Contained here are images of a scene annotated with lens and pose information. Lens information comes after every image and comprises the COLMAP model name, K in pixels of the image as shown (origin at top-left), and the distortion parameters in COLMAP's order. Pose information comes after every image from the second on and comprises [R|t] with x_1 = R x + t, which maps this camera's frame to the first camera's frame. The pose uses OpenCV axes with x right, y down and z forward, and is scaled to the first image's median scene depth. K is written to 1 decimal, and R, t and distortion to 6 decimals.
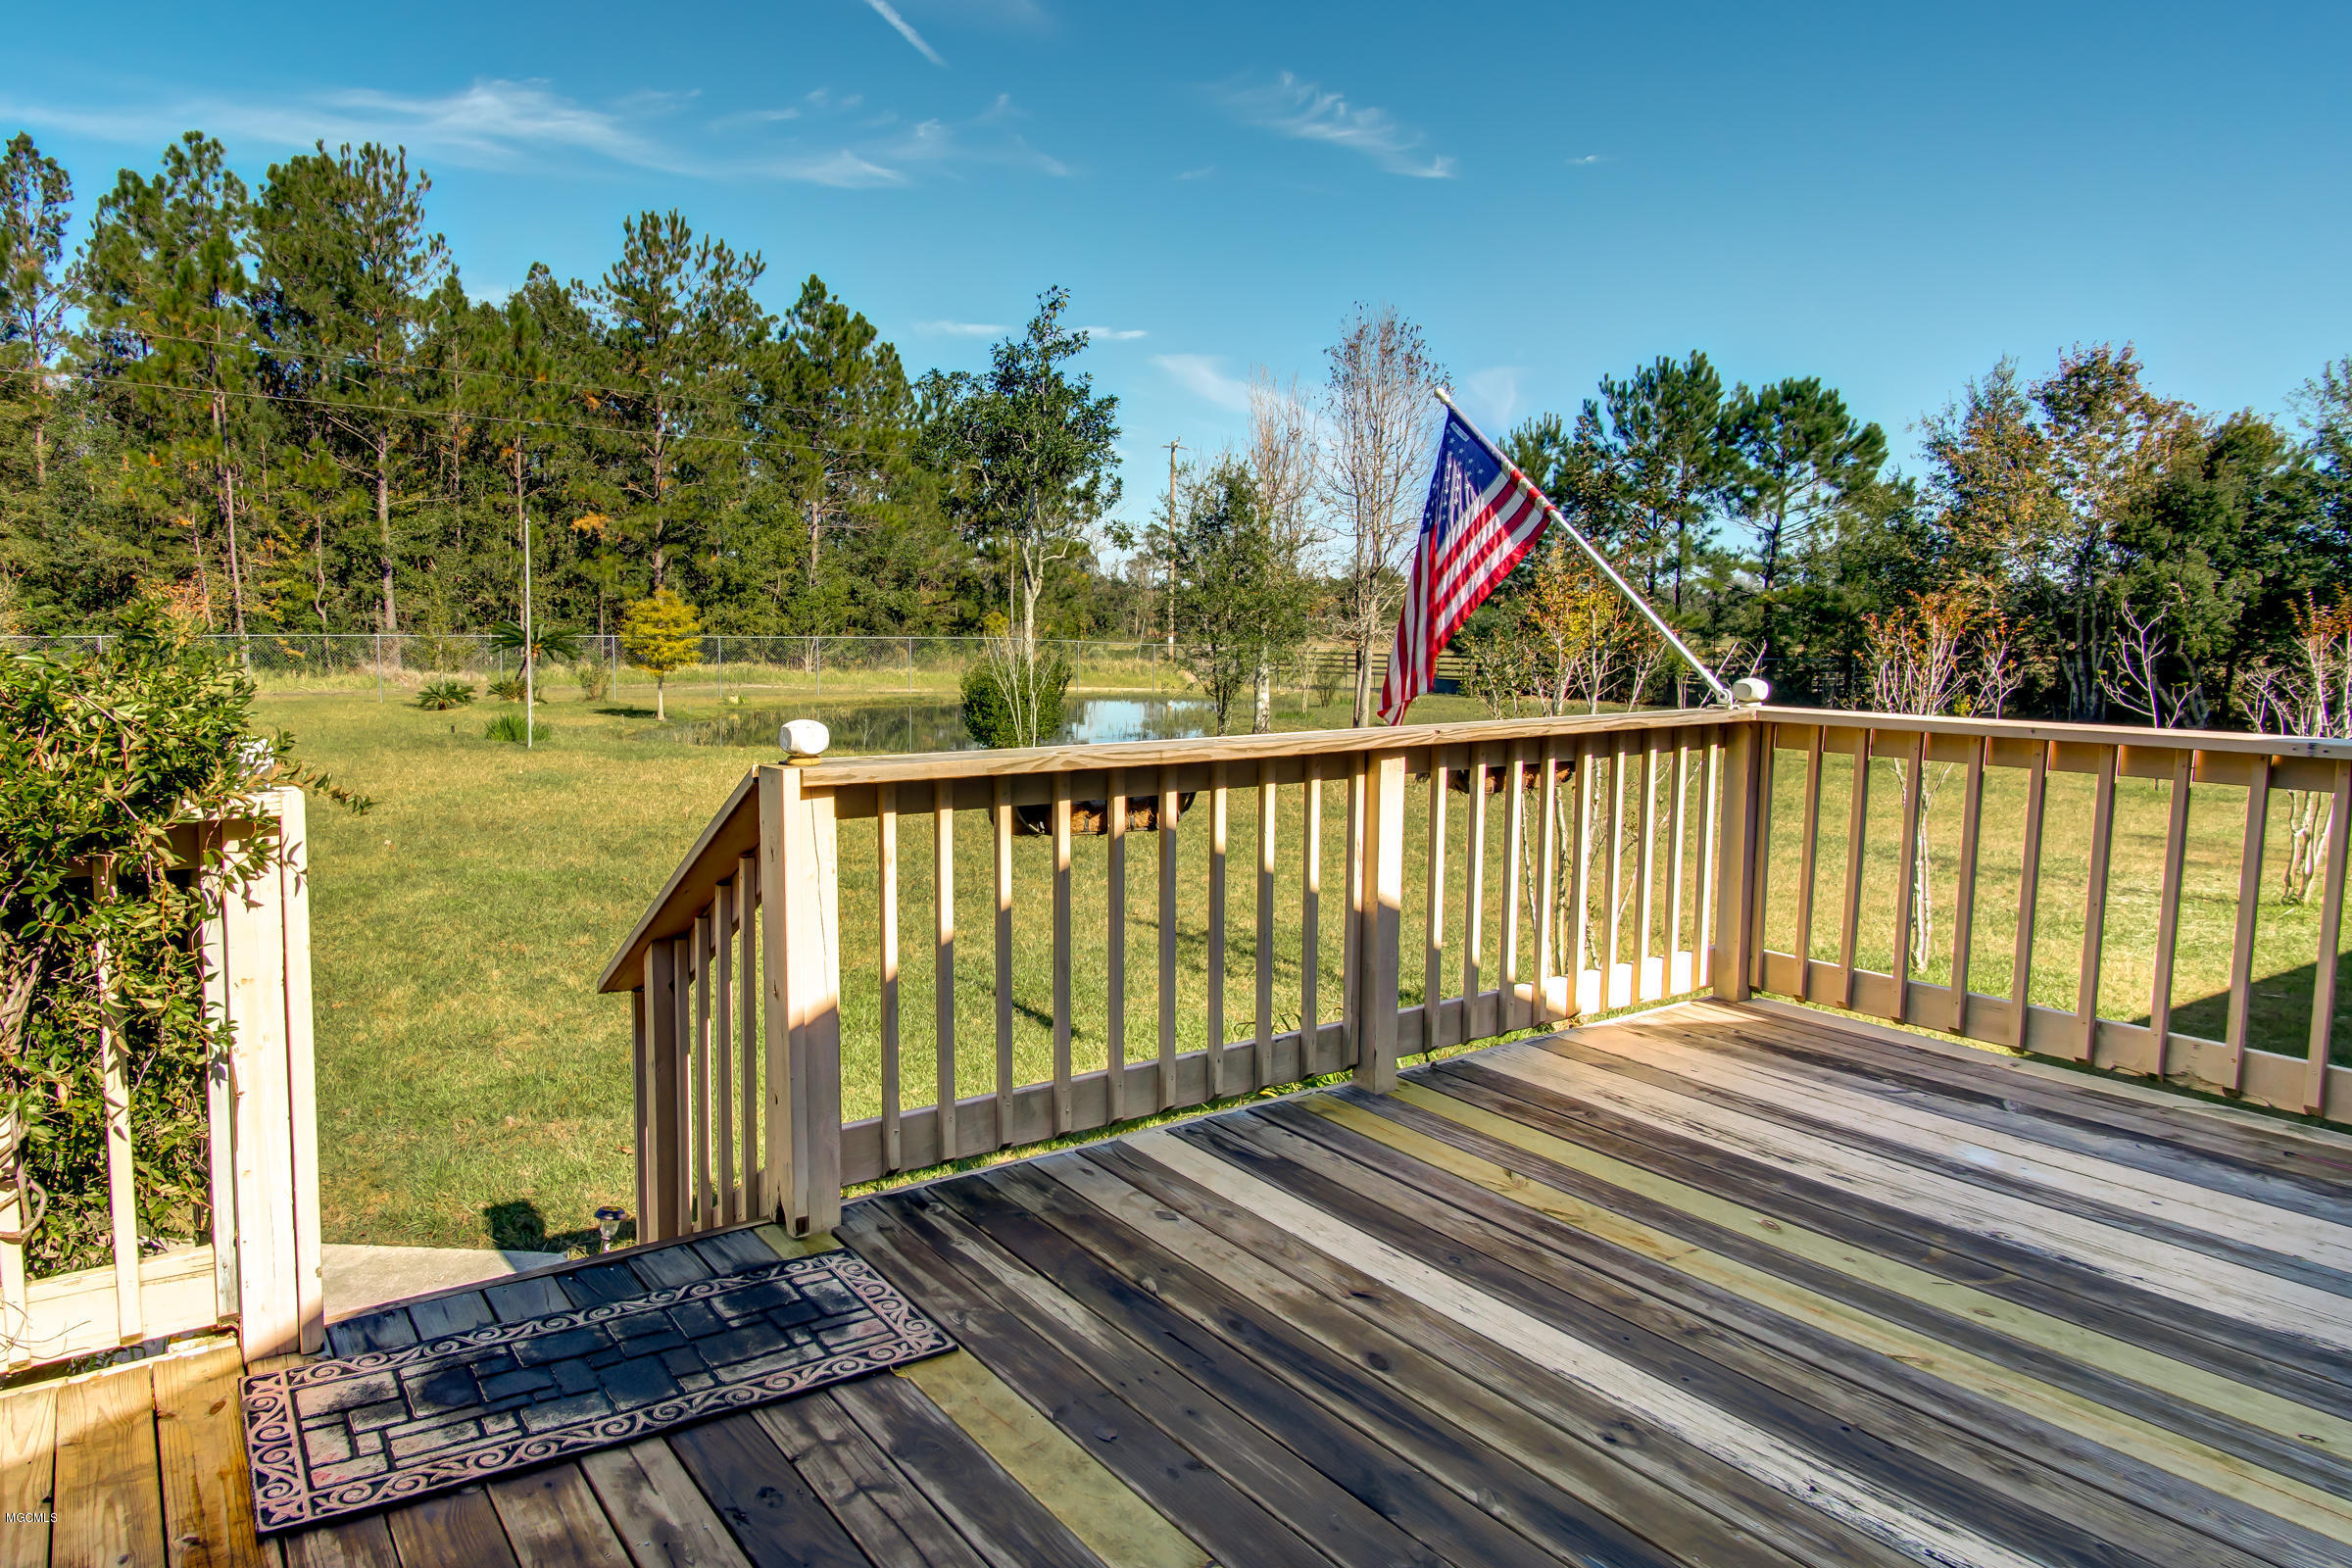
lens RADIAL K [[1427.0, 0, 1119.3], [0, 1427.0, 784.6], [0, 0, 1]] dist [0.012598, 0.001905]
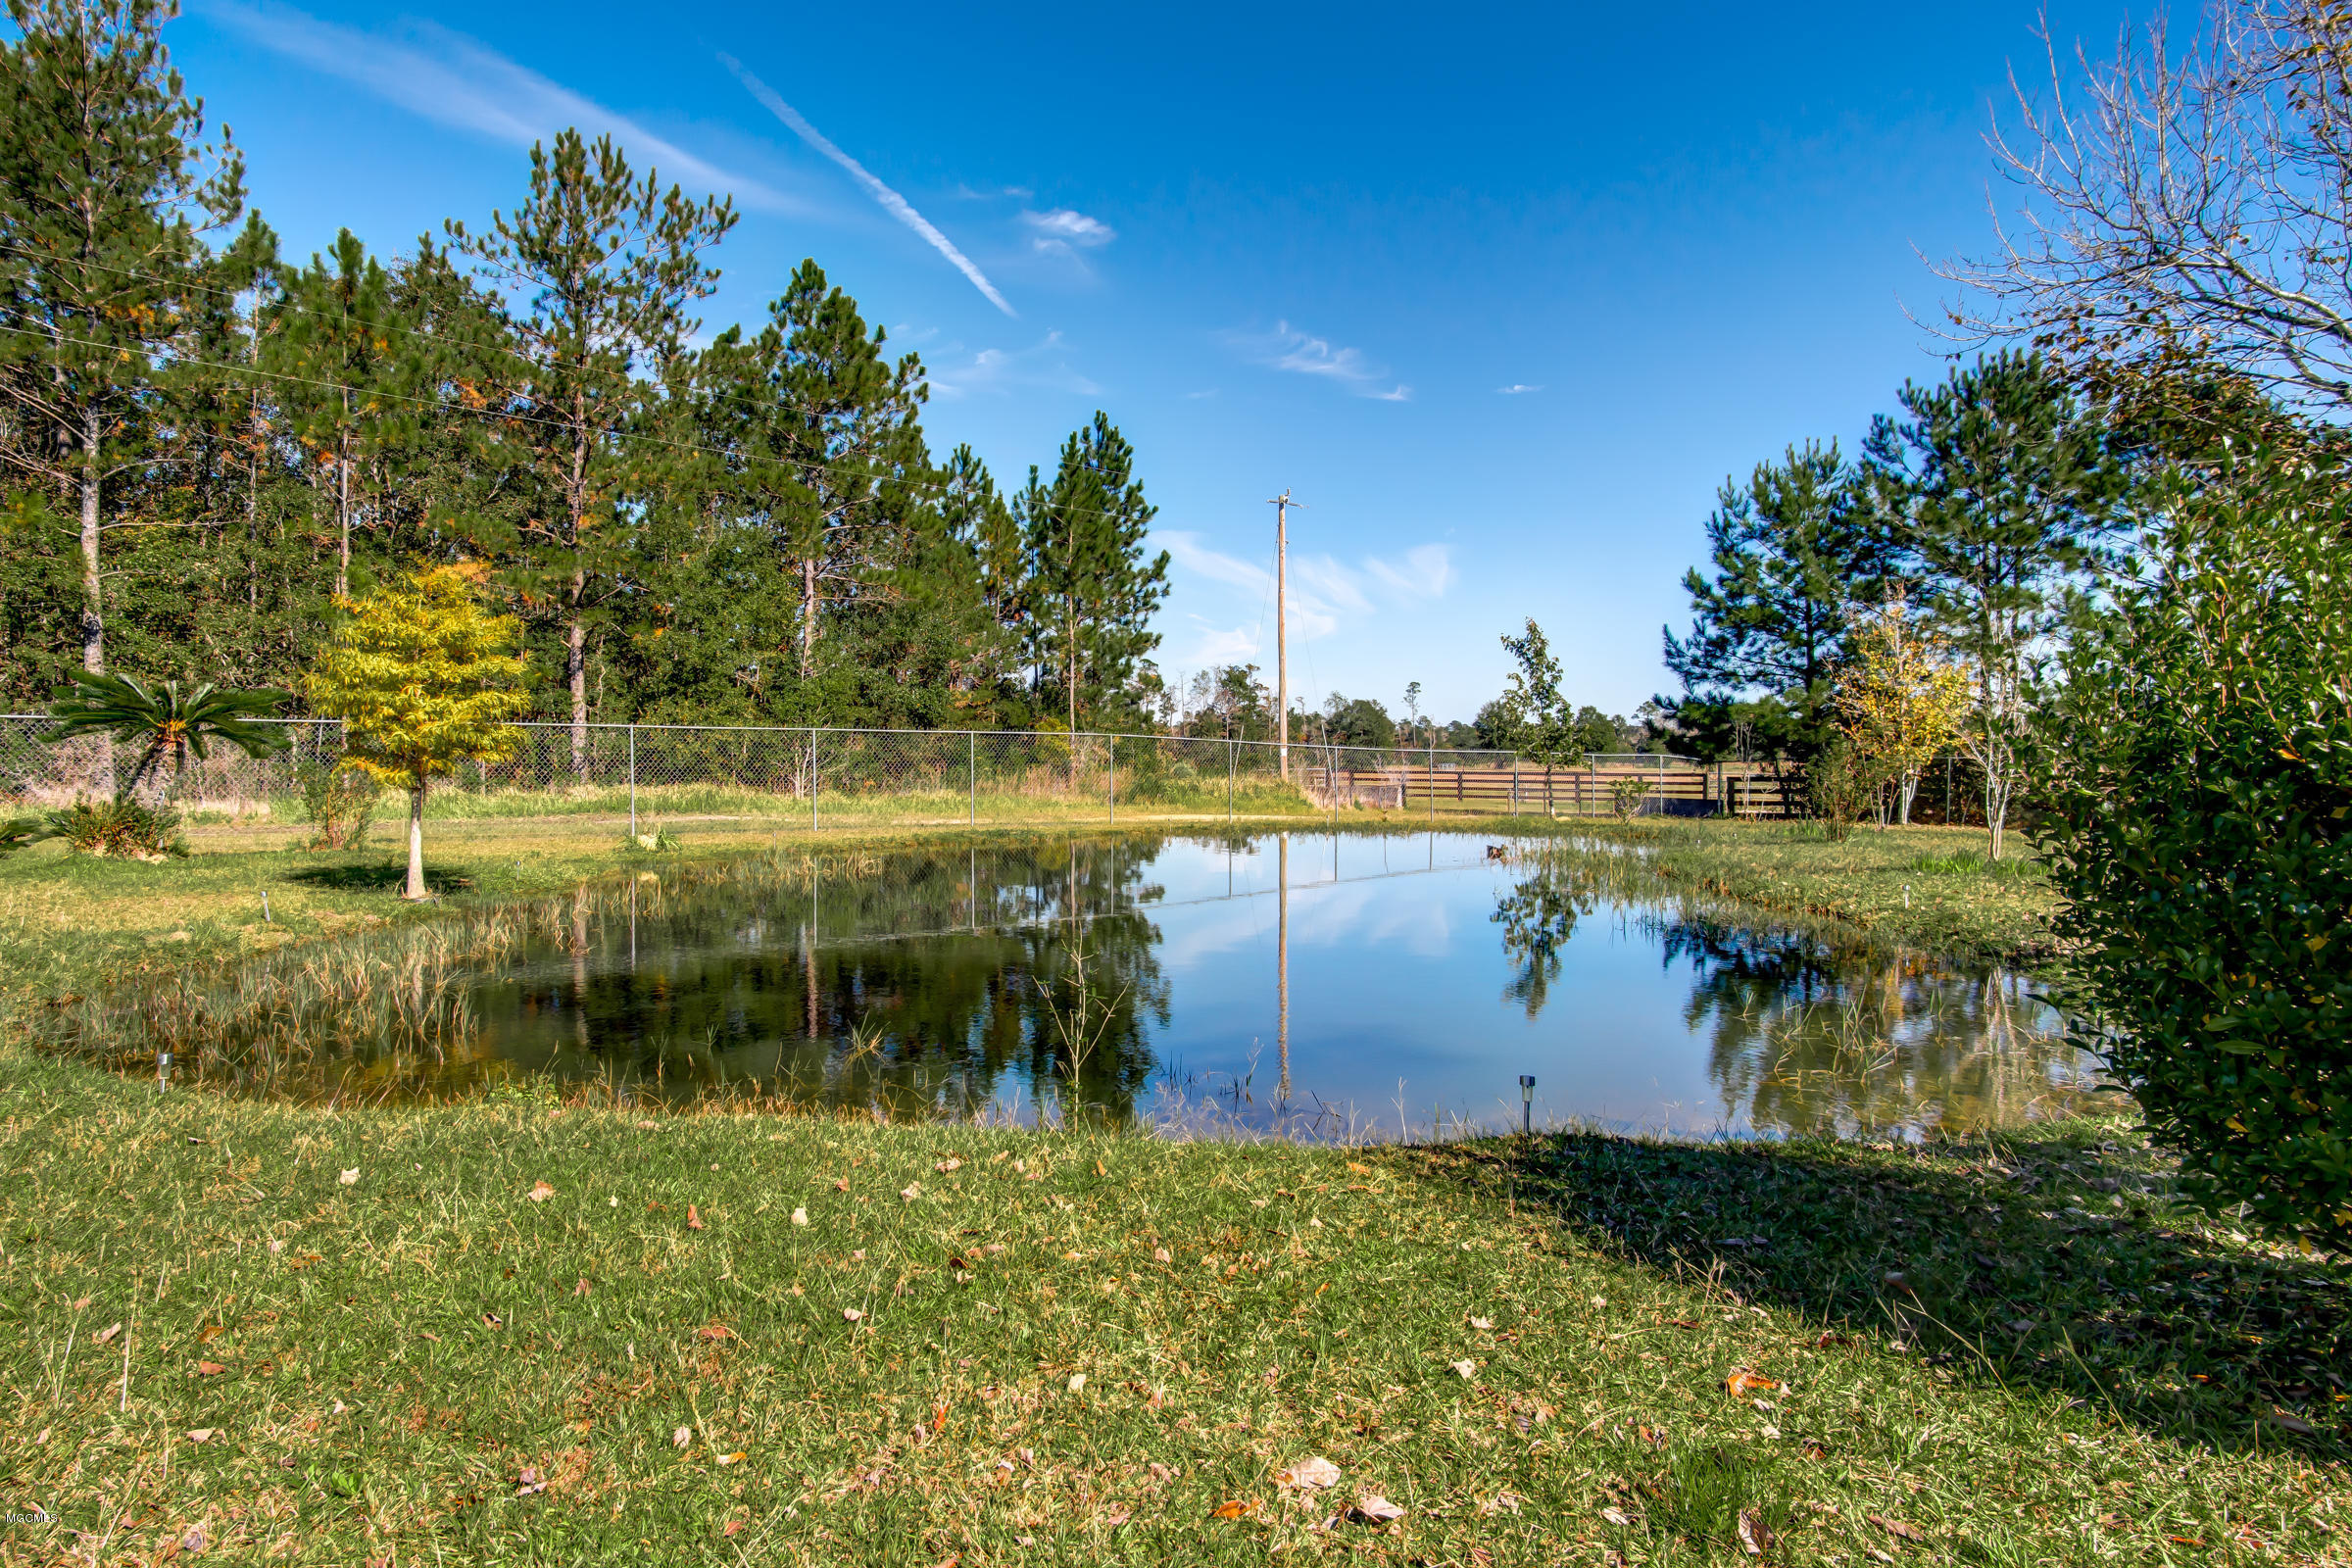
lens RADIAL K [[1373.0, 0, 1177.7], [0, 1373.0, 805.6], [0, 0, 1]] dist [0.008345, 0.000293]
pose [[0.998922, -0.010419, 0.045232, -0.065649], [0.013827, 0.997036, -0.075690, -0.021811], [-0.044309, 0.076234, 0.996105, 0.338293]]
